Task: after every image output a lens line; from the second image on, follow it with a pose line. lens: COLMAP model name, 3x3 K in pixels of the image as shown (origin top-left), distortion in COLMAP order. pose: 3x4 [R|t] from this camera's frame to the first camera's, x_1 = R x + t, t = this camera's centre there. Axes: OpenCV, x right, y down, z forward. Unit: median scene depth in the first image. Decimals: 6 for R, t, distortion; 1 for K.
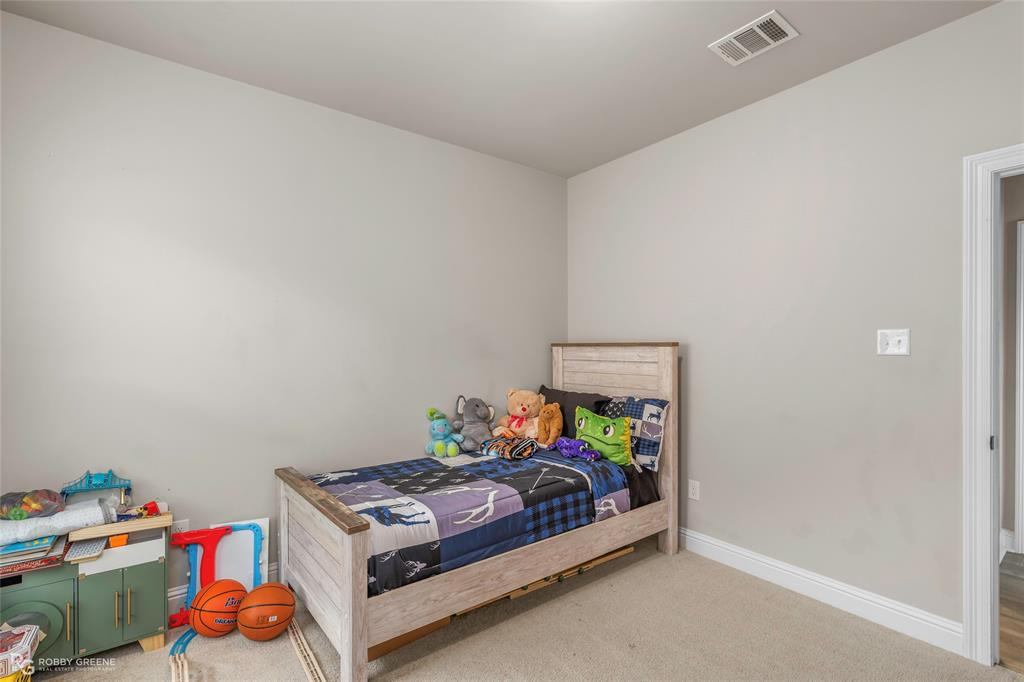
lens RADIAL K [[471.9, 0, 513.6], [0, 471.9, 335.1], [0, 0, 1]] dist [-0.004001, -0.000236]
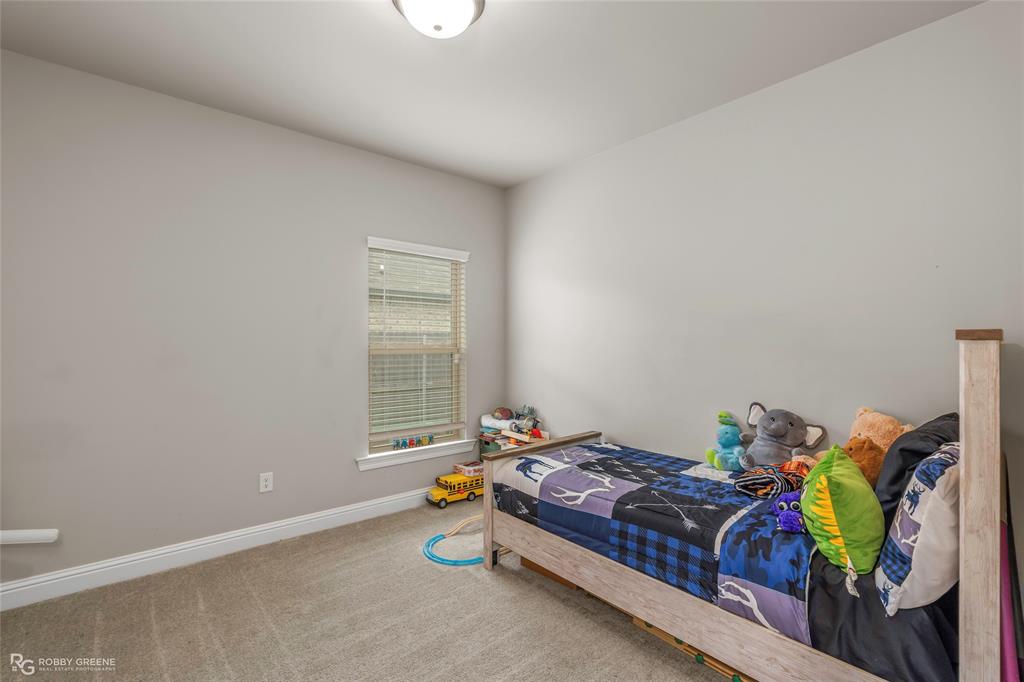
lens RADIAL K [[471.9, 0, 513.6], [0, 471.9, 335.1], [0, 0, 1]] dist [-0.004001, -0.000236]
pose [[0.042690, -0.015144, -0.998974, 0.869714], [0.021028, 0.999677, -0.014256, 0.022396], [0.998867, -0.020398, 0.042995, 0.730206]]
